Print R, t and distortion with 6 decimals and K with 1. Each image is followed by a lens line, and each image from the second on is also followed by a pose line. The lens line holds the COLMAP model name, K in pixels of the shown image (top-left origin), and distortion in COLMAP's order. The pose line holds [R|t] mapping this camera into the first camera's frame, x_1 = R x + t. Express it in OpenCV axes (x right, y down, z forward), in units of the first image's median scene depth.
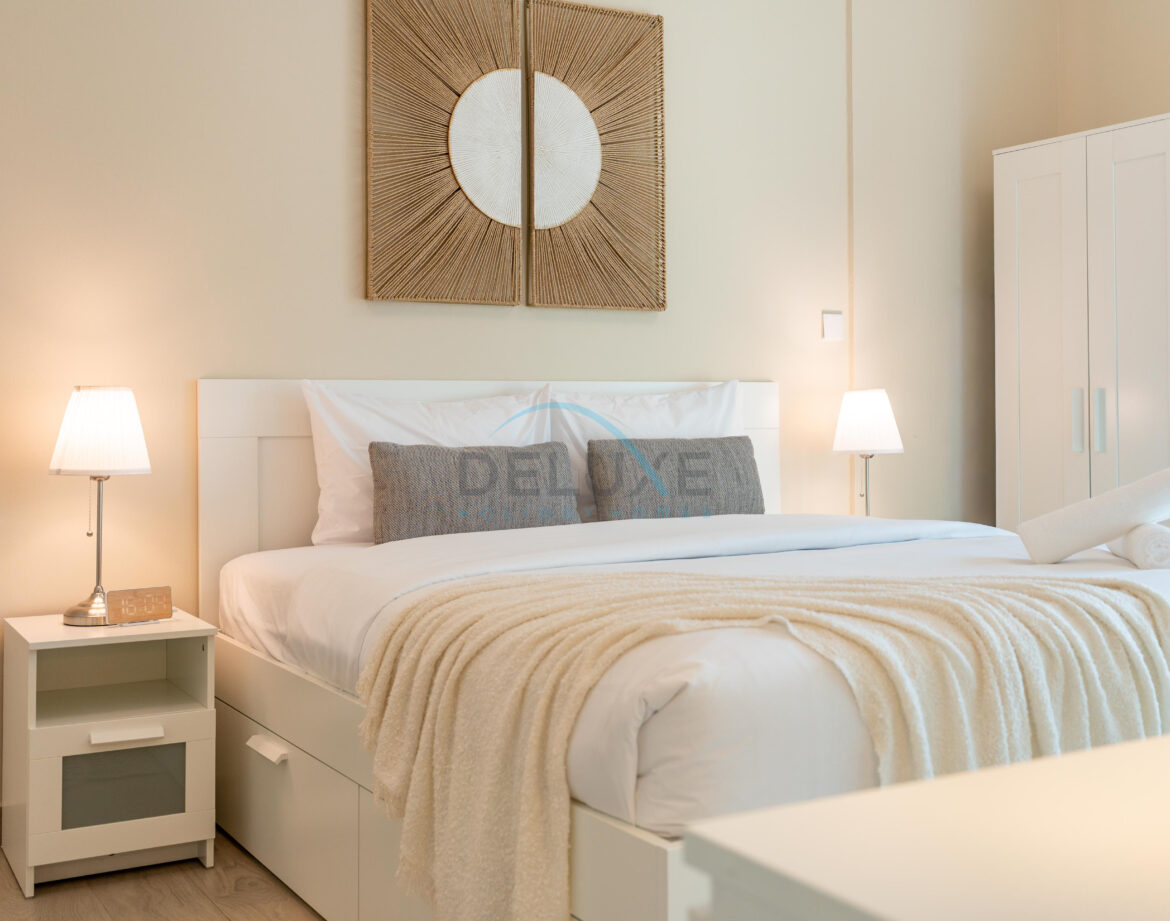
lens RADIAL K [[1385.4, 0, 605.5], [0, 1385.4, 376.0], [0, 0, 1]] dist [0.008823, -0.004676]
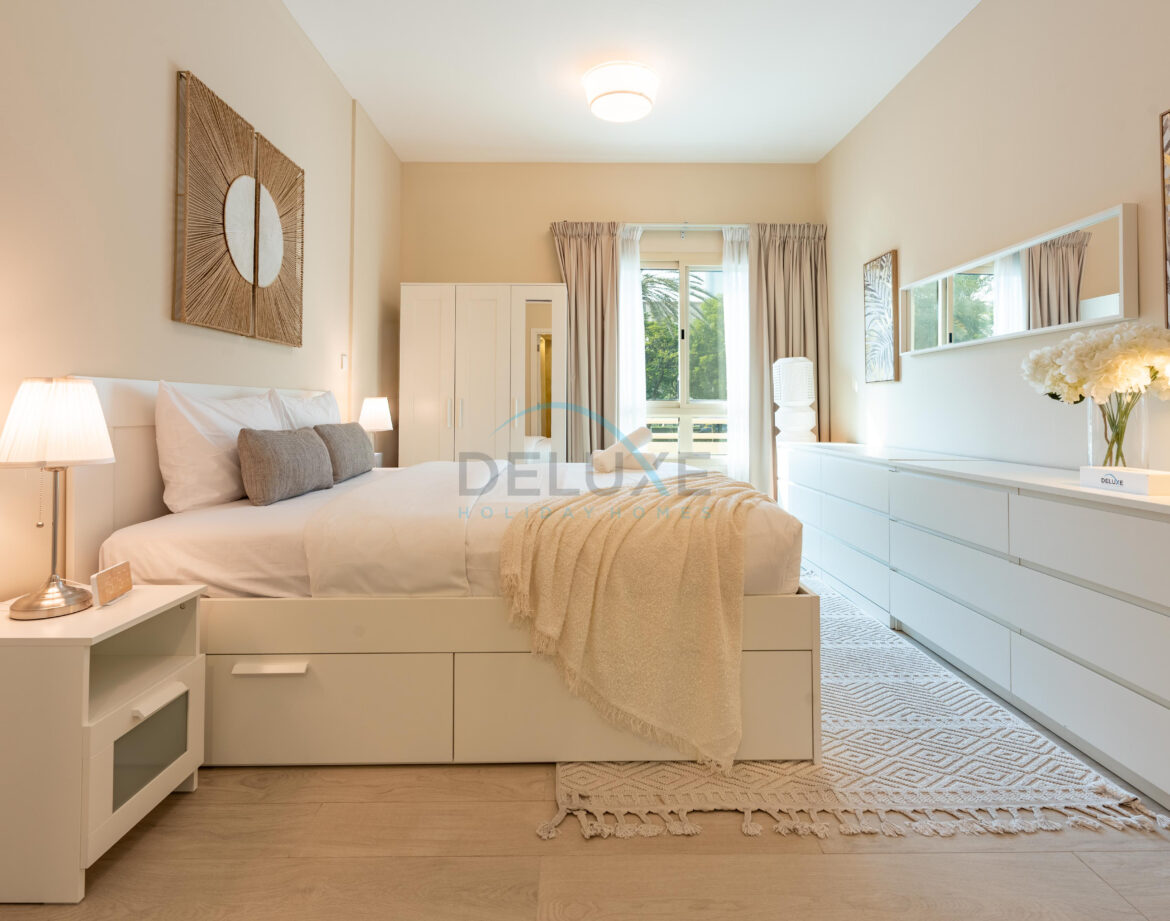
lens RADIAL K [[630.2, 0, 589.2], [0, 630.2, 388.2], [0, 0, 1]] dist [0.001998, 0.001378]
pose [[0.504759, 0.034291, 0.862579, -0.553831], [-0.025232, 0.999370, -0.024964, 0.015272], [-0.862892, -0.009163, 0.505306, 0.412501]]
